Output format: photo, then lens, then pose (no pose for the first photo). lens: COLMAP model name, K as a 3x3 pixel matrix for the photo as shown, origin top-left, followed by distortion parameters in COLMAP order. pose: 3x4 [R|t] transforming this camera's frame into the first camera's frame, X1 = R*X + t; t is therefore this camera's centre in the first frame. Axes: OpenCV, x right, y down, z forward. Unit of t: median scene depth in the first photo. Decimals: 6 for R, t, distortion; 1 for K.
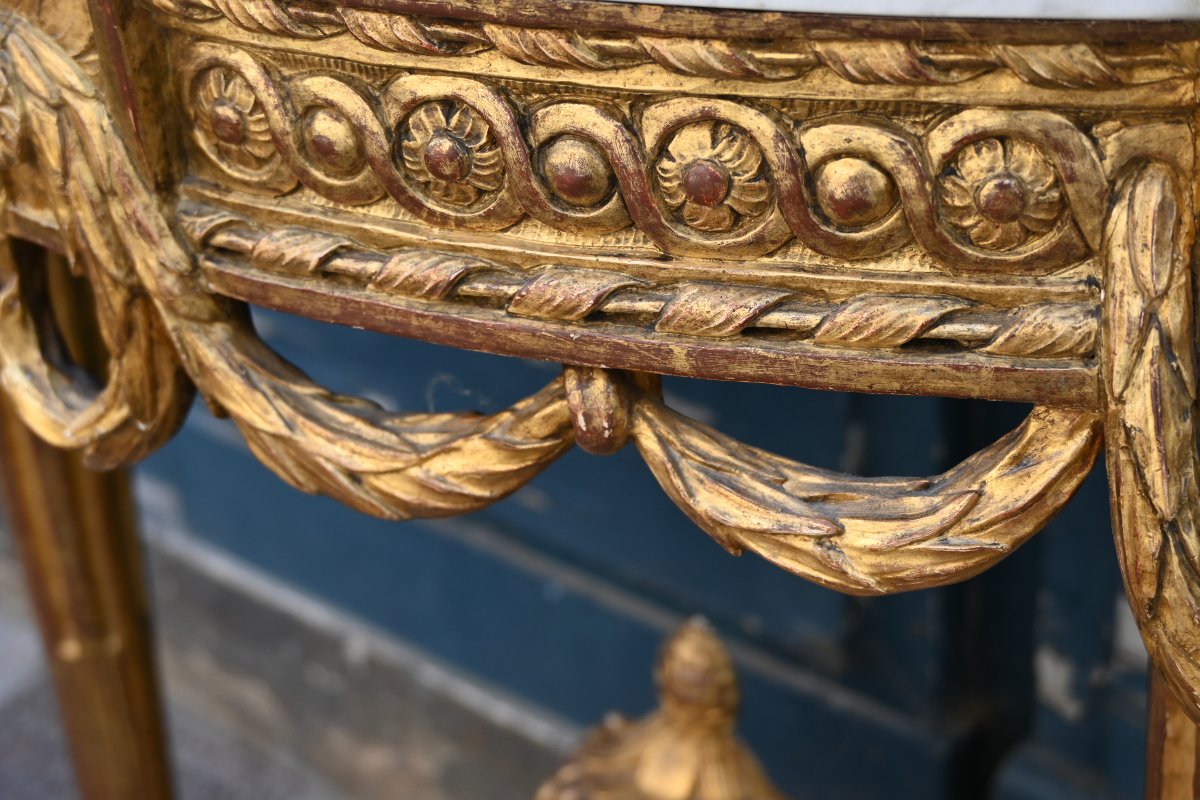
lens RADIAL K [[2071.9, 0, 600.0], [0, 2071.9, 400.0], [0, 0, 1]] dist [0.014563, -0.168325]
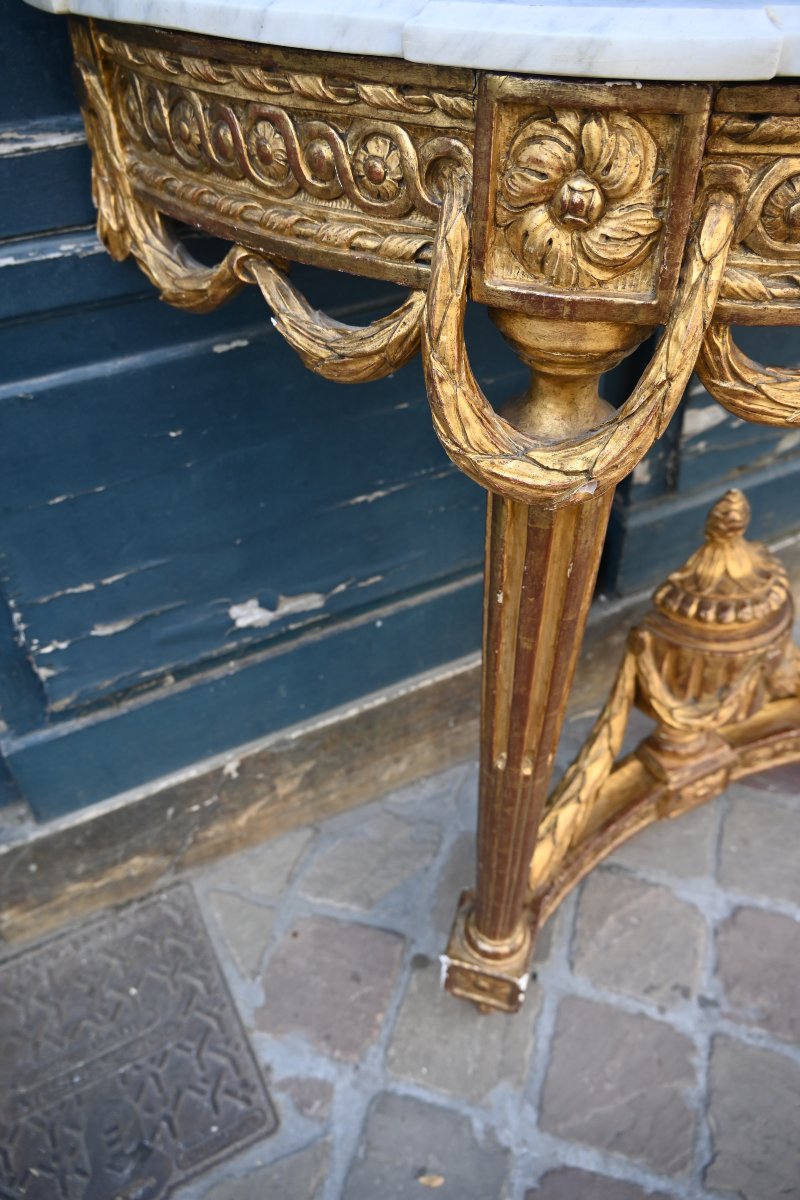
lens RADIAL K [[904.0, 0, 400.0], [0, 904.0, 600.0], [0, 0, 1]] dist [0.023459, -0.029231]
pose [[0.370675, -0.577893, 0.727076, -1.466532], [0.446720, 0.797277, 0.405944, -0.588306], [-0.814273, 0.174326, 0.553687, 1.489098]]
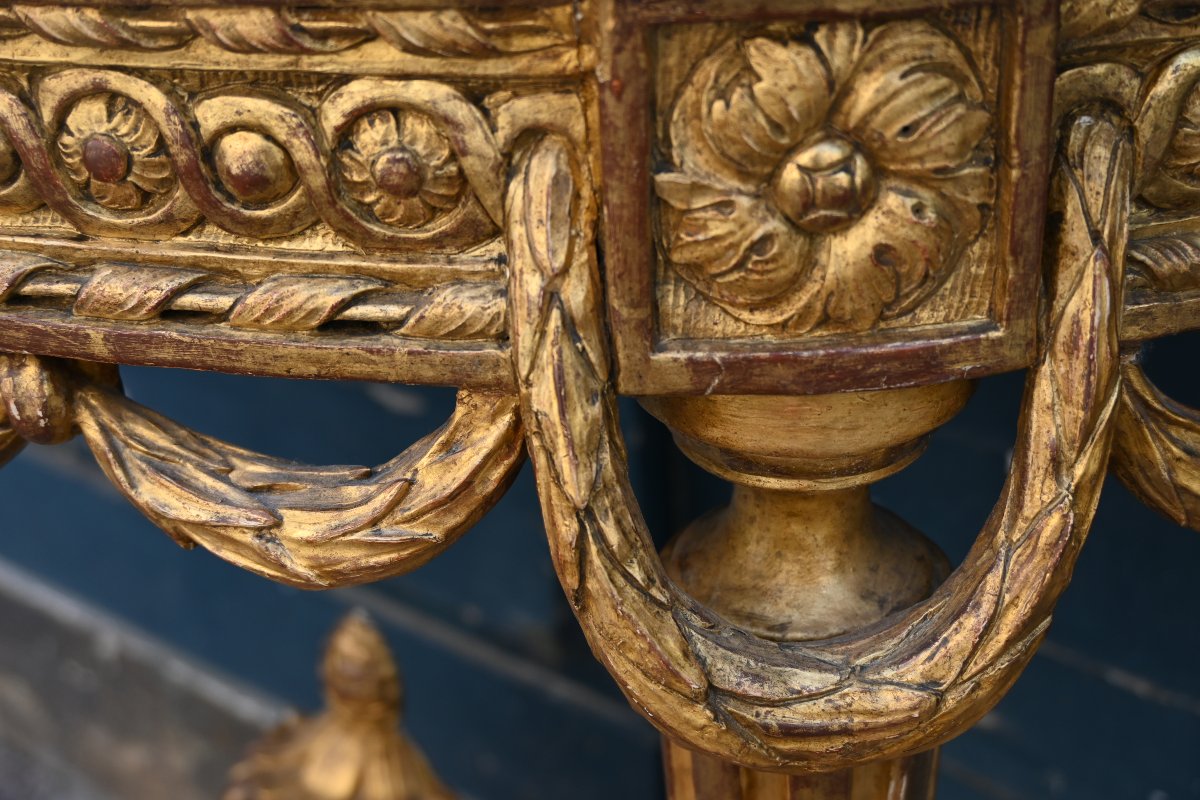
lens RADIAL K [[2069.2, 0, 600.0], [0, 2069.2, 400.0], [0, 0, 1]] dist [0.006517, -0.131920]
pose [[0.999277, -0.008379, 0.037080, 0.236586], [0.008182, 0.999952, 0.005471, 0.002727], [-0.037124, -0.005164, 0.999297, 0.040600]]
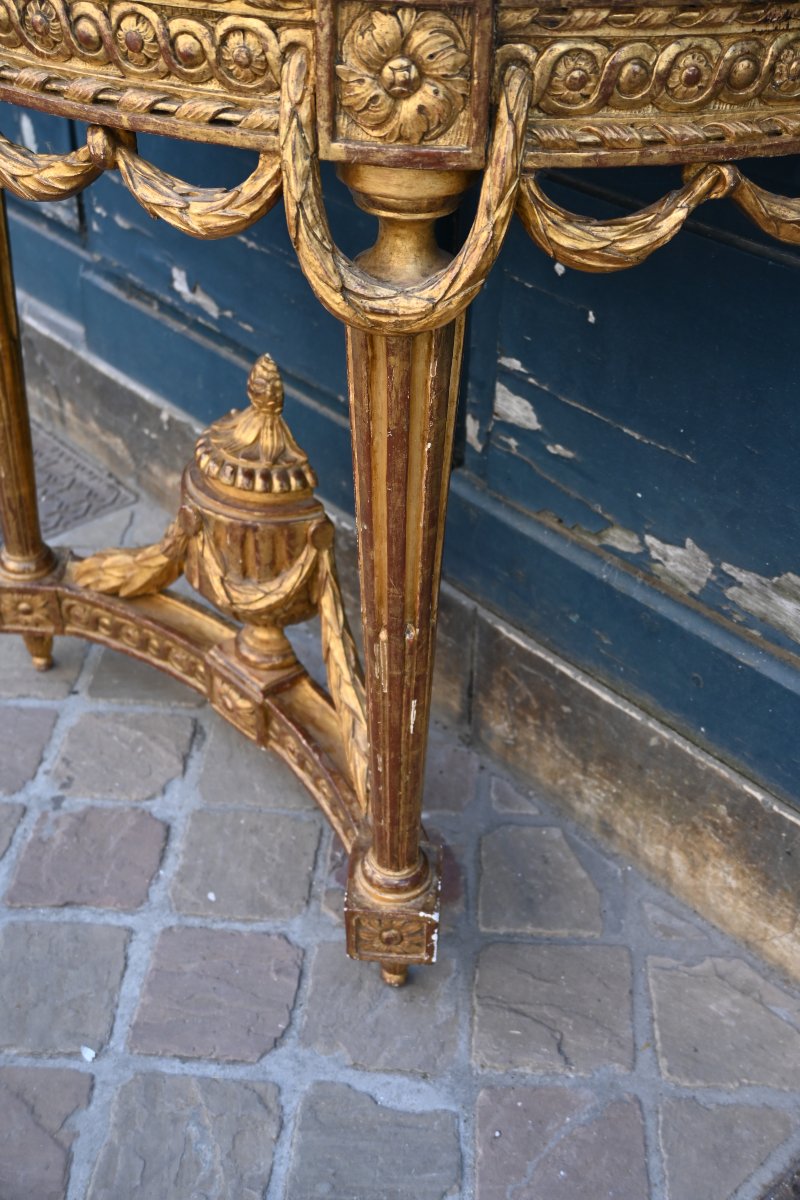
lens RADIAL K [[1380.0, 0, 405.4], [0, 1380.0, 599.1], [0, 0, 1]] dist [-0.004462, 0.028966]
pose [[0.989762, 0.134374, -0.048107, 0.518321], [-0.127092, 0.983153, 0.131371, 0.276985], [0.064950, -0.123912, 0.990165, -0.641874]]
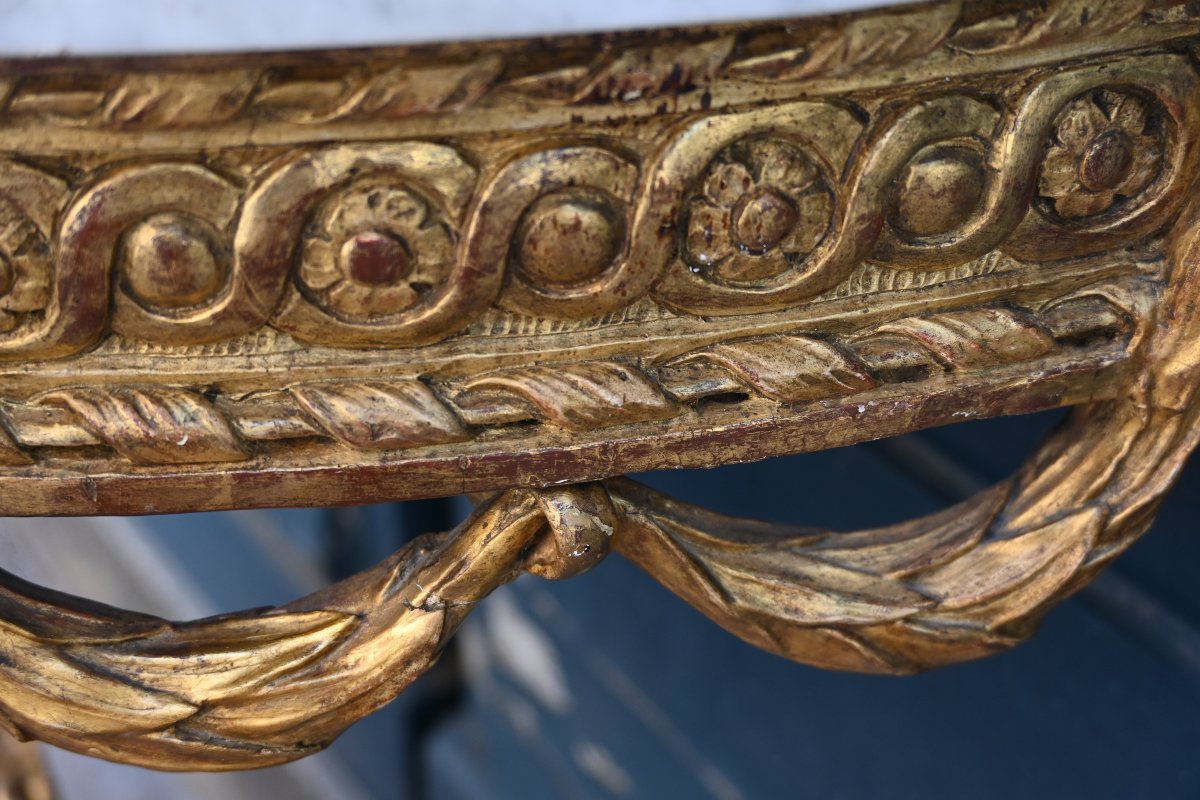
lens RADIAL K [[2071.9, 0, 600.0], [0, 2071.9, 400.0], [0, 0, 1]] dist [0.014563, -0.168325]
pose [[0.966534, 0.181347, -0.181451, 0.893156], [-0.161255, 0.979582, 0.120064, -0.187995], [0.199519, -0.086786, 0.976043, 0.314815]]
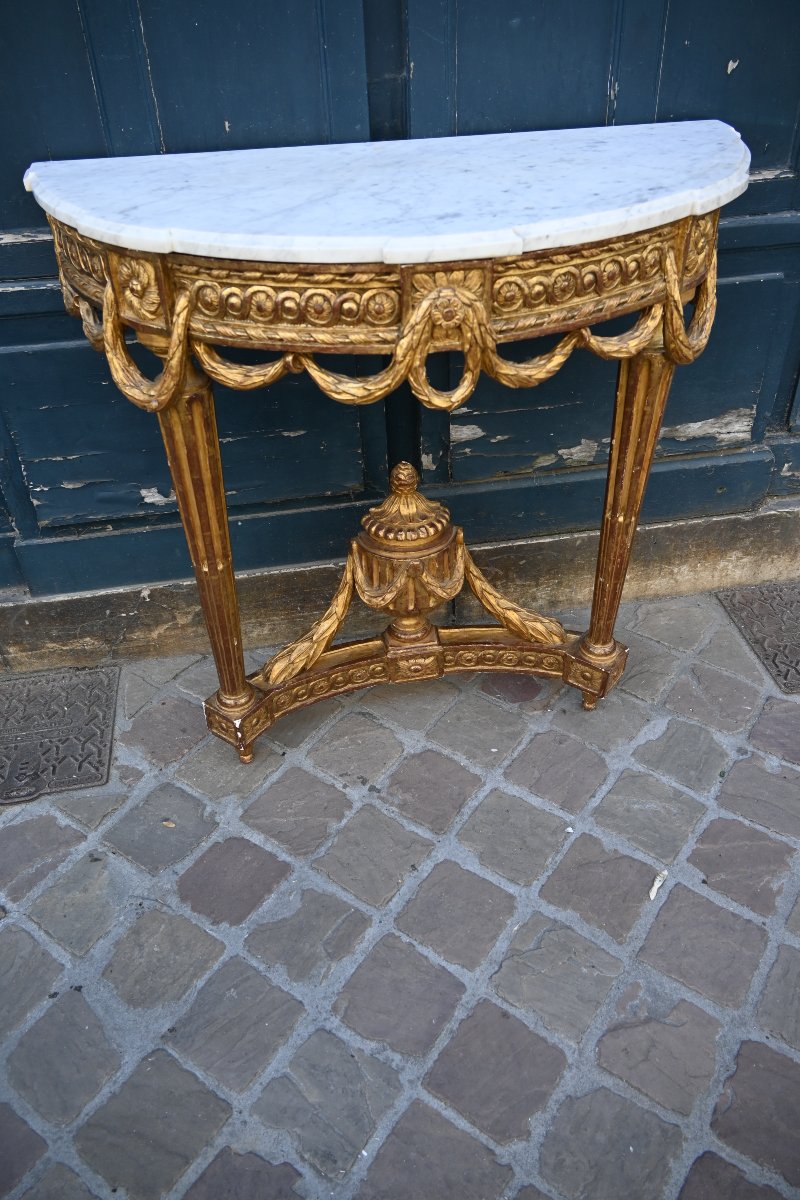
lens RADIAL K [[904.0, 0, 400.0], [0, 904.0, 600.0], [0, 0, 1]] dist [0.023459, -0.029231]
pose [[0.638969, -0.444908, 0.627515, -1.888587], [0.364793, 0.893462, 0.262013, -0.158826], [-0.677233, 0.061494, 0.733195, -0.166568]]
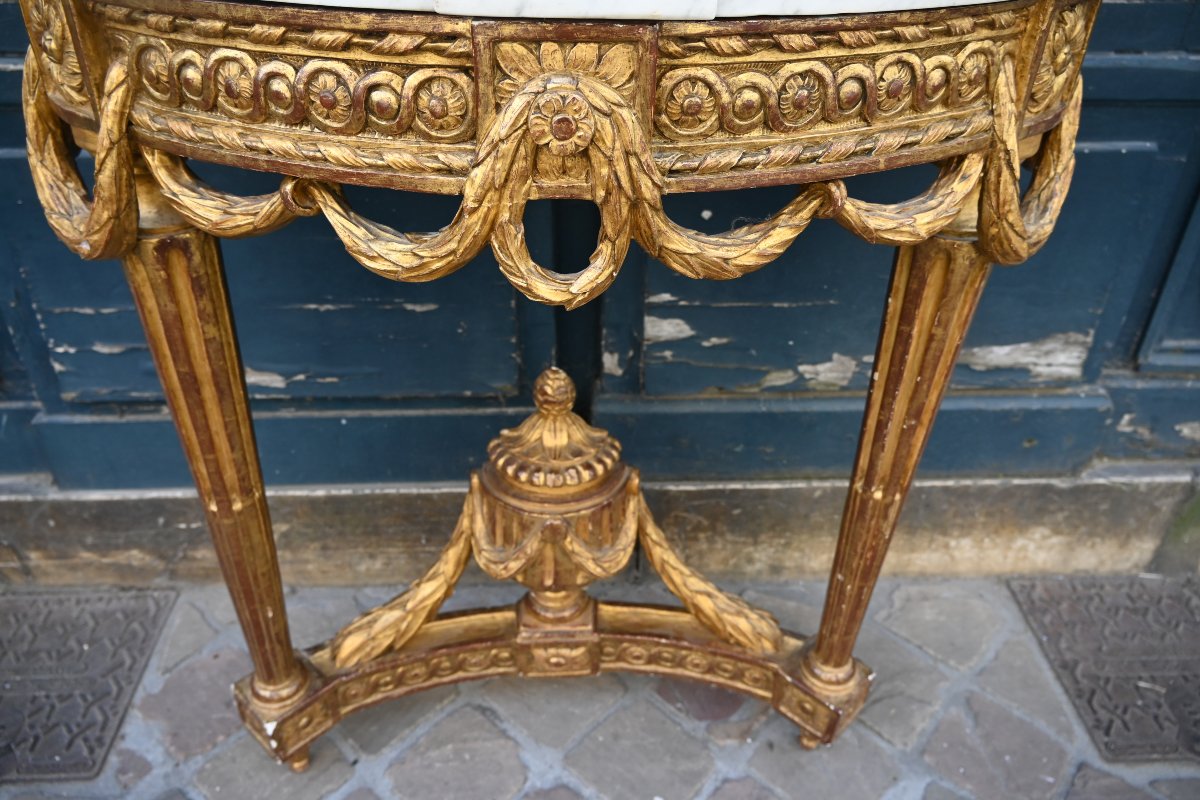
lens RADIAL K [[904.0, 0, 596.9], [0, 904.0, 401.9], [0, 0, 1]] dist [0.023459, -0.029231]
pose [[0.722492, -0.330671, 0.607175, -1.009837], [0.281723, 0.942798, 0.178225, -0.041865], [-0.631377, 0.042289, 0.774322, 0.368167]]
